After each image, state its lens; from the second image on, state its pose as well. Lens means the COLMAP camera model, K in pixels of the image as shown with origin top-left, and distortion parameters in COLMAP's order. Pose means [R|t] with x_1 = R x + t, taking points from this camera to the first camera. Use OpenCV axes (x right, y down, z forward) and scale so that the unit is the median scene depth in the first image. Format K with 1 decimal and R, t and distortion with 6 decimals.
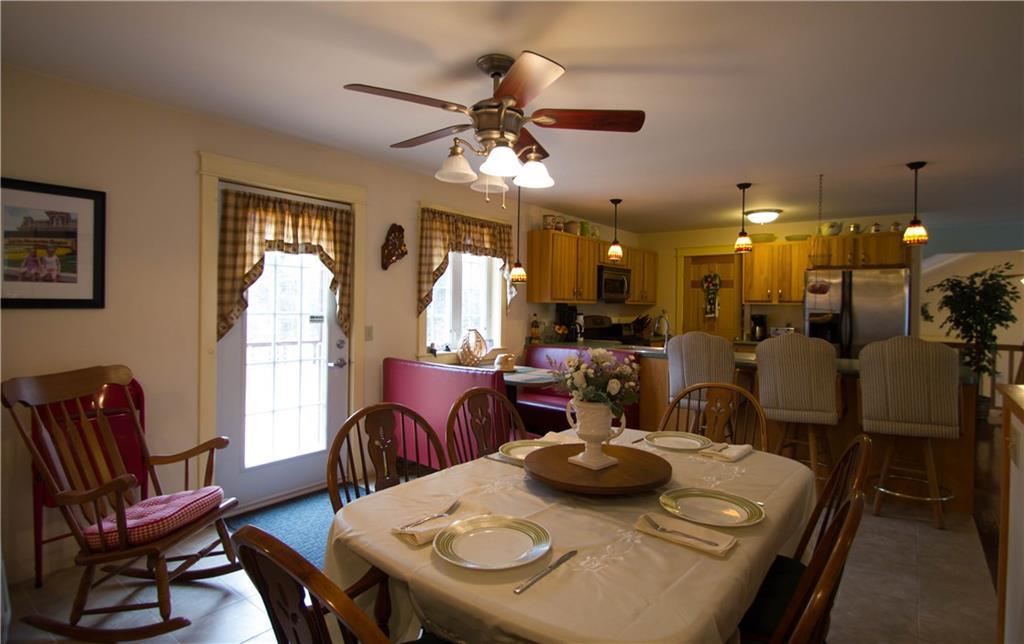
lens RADIAL K [[499.0, 0, 517.8], [0, 499.0, 321.2], [0, 0, 1]] dist [-0.010198, -0.002019]
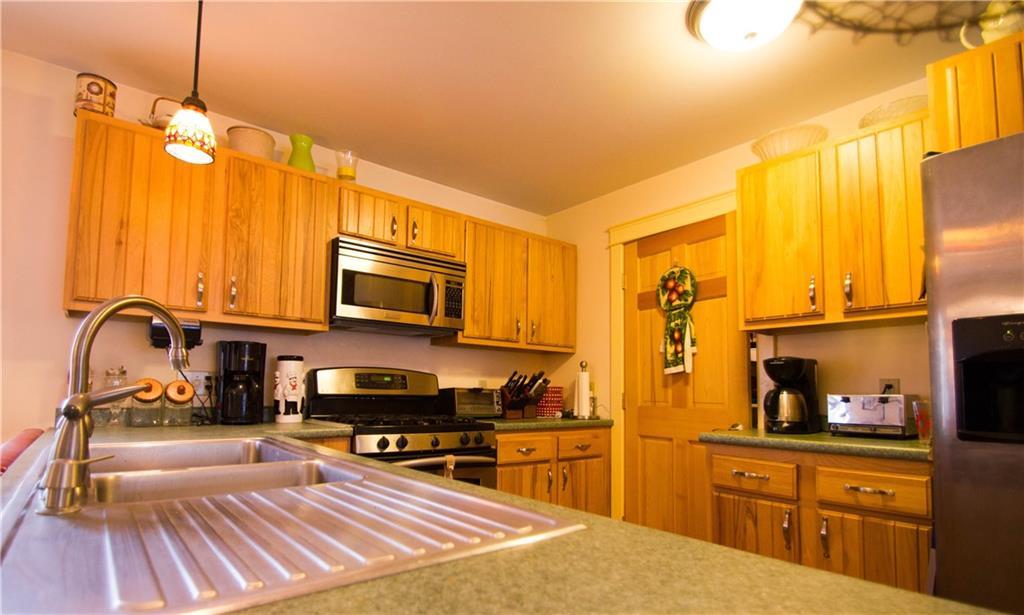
lens RADIAL K [[500.1, 0, 485.2], [0, 500.1, 367.5], [0, 0, 1]] dist [-0.002655, -0.000801]
pose [[0.970596, -0.010036, -0.240506, 0.534292], [-0.010610, 0.996376, -0.084396, 0.037145], [0.240481, 0.084466, 0.966972, 0.901097]]
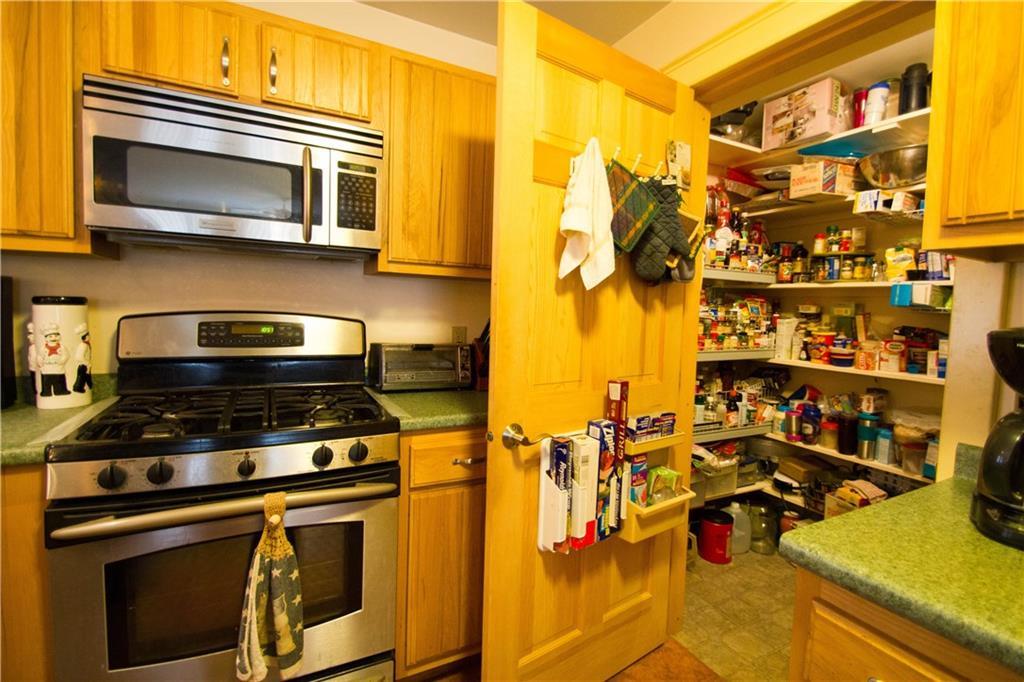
lens RADIAL K [[473.5, 0, 519.1], [0, 473.5, 342.8], [0, 0, 1]] dist [0.000596, -0.000586]
pose [[0.916248, 0.047476, -0.397789, 0.598758], [-0.034307, 0.998604, 0.040161, -0.015204], [0.399140, -0.023150, 0.916598, 1.237797]]
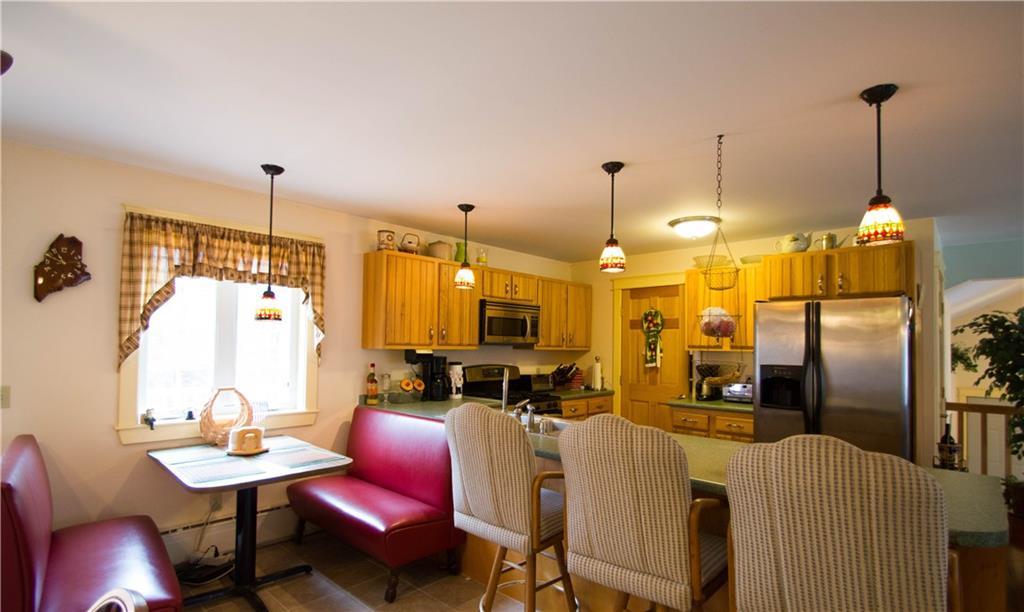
lens RADIAL K [[478.4, 0, 512.2], [0, 478.4, 344.4], [0, 0, 1]] dist [-0.012544, -0.000655]
pose [[0.995199, 0.000894, -0.097866, 0.393866], [-0.004618, 0.999274, -0.037829, -0.022952], [0.097761, 0.038099, 0.994480, 0.396809]]
